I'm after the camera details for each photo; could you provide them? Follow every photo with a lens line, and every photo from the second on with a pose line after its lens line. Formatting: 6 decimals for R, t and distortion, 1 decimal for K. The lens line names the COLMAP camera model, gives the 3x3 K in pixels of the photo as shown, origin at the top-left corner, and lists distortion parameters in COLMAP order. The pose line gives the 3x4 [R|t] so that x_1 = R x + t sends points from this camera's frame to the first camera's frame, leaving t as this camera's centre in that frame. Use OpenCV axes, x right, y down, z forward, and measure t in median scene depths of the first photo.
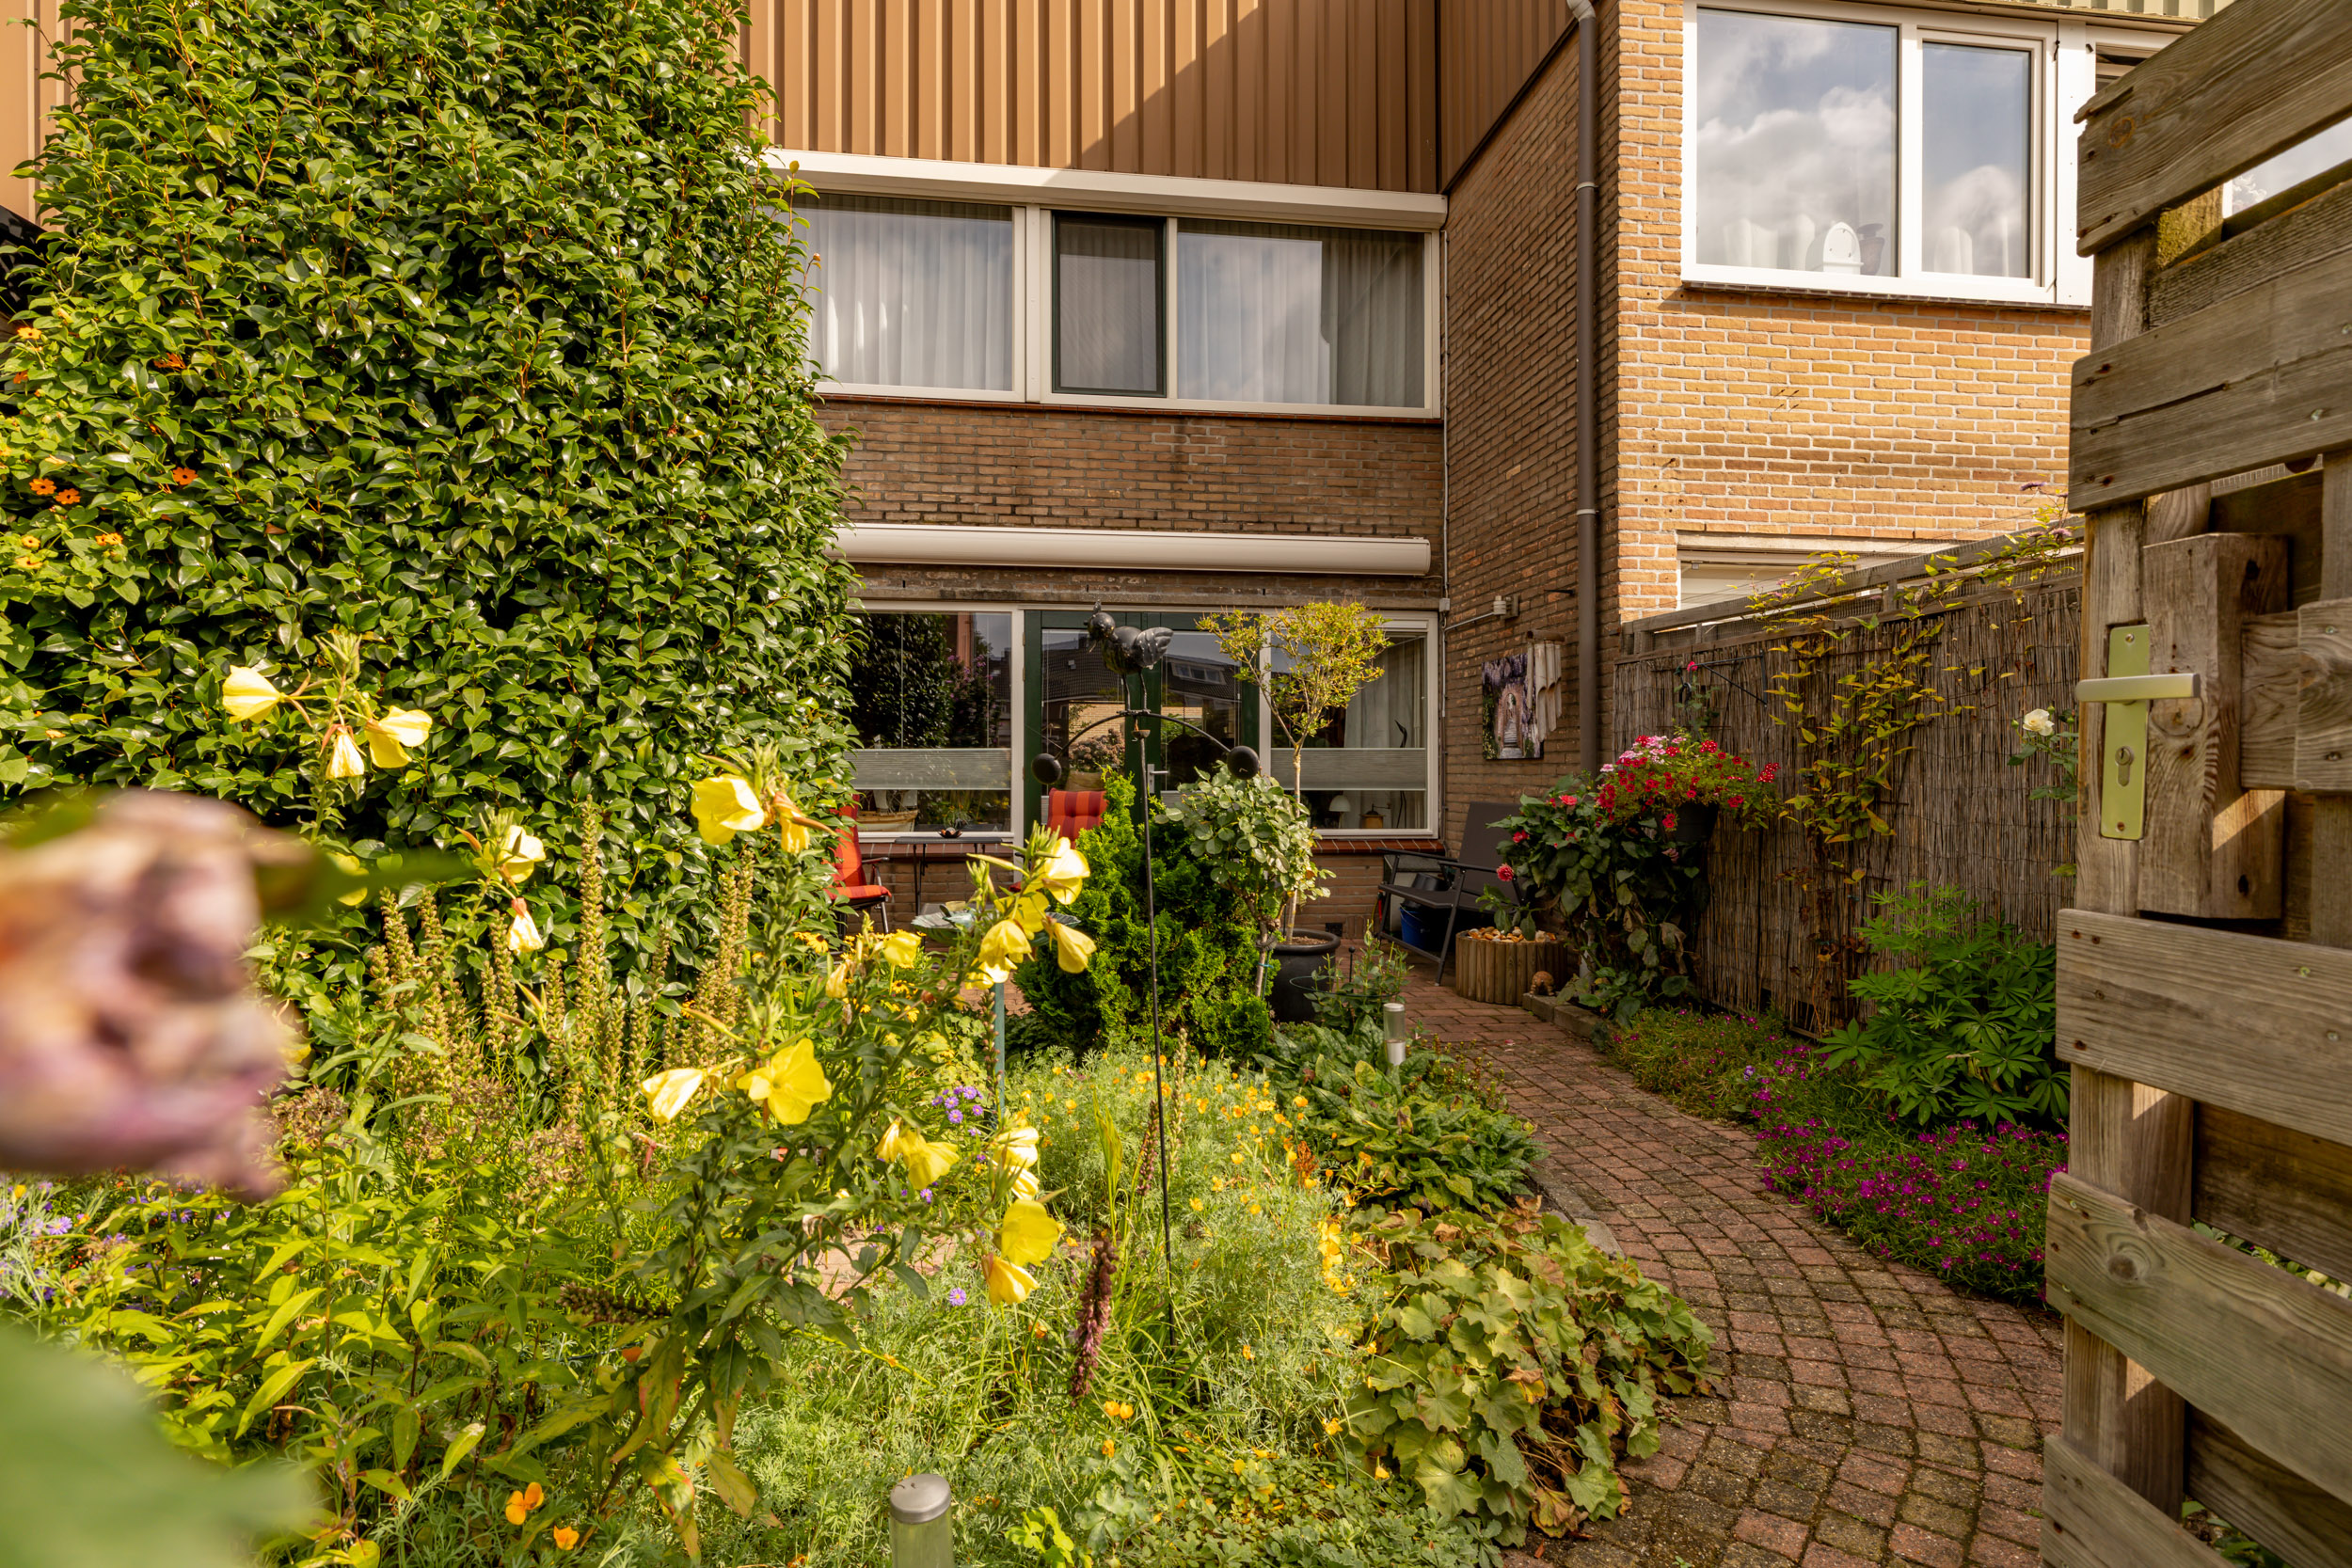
lens RADIAL K [[1190.1, 0, 1162.4], [0, 1190.1, 761.2], [0, 0, 1]] dist [0.000214, 0.000605]
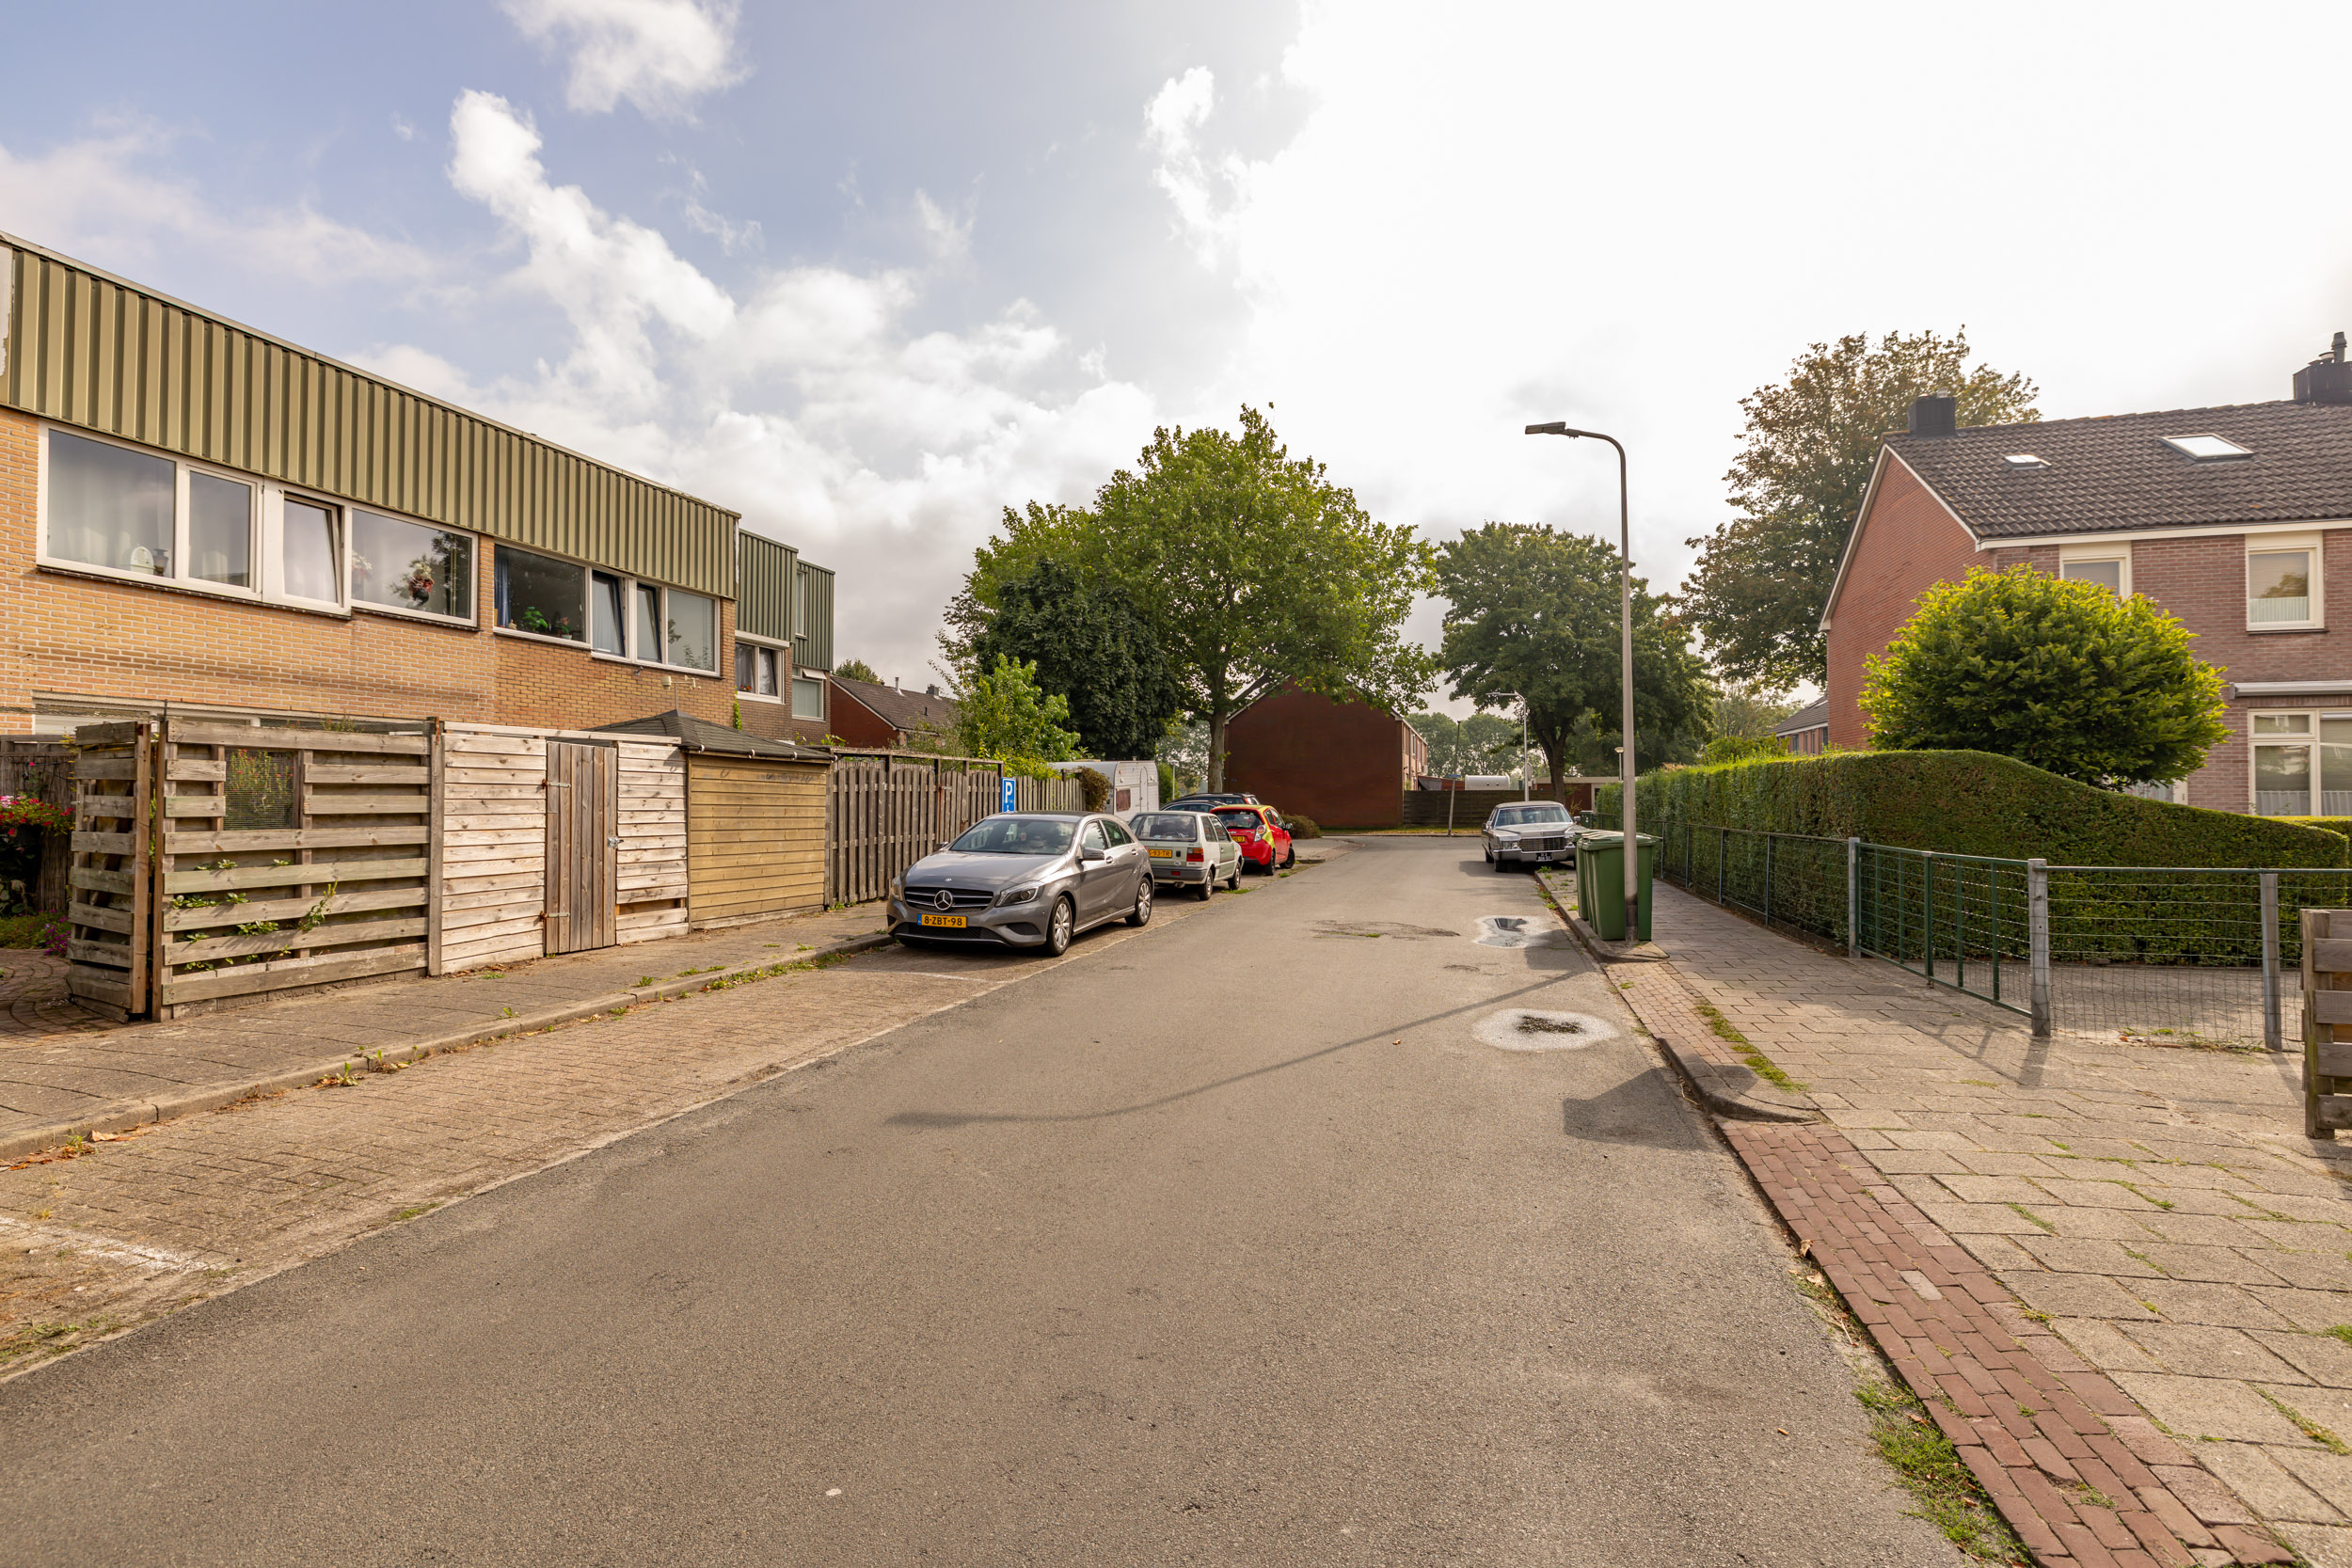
lens RADIAL K [[1093.6, 0, 1173.6], [0, 1093.6, 789.3], [0, 0, 1]] dist [-0.000921, -0.000678]
pose [[0.398595, 0.006710, 0.917102, -0.456769], [-0.002857, 0.999977, -0.006074, -0.020213], [-0.917122, -0.000200, 0.398606, -1.406406]]
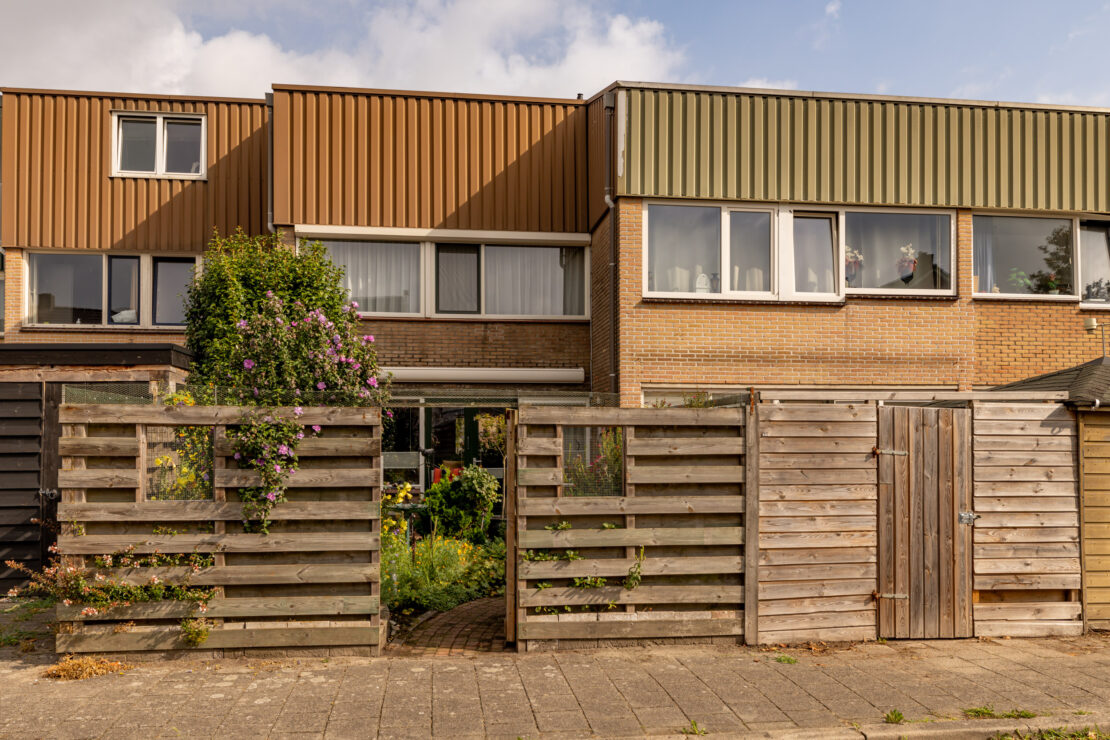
lens RADIAL K [[866.6, 0, 544.0], [0, 866.6, 427.4], [0, 0, 1]] dist [0.014948, -0.023004]
pose [[0.999962, -0.002719, -0.008272, 0.198755], [0.002637, 0.999946, -0.010018, -0.057215], [0.008299, 0.009996, 0.999916, -1.101540]]
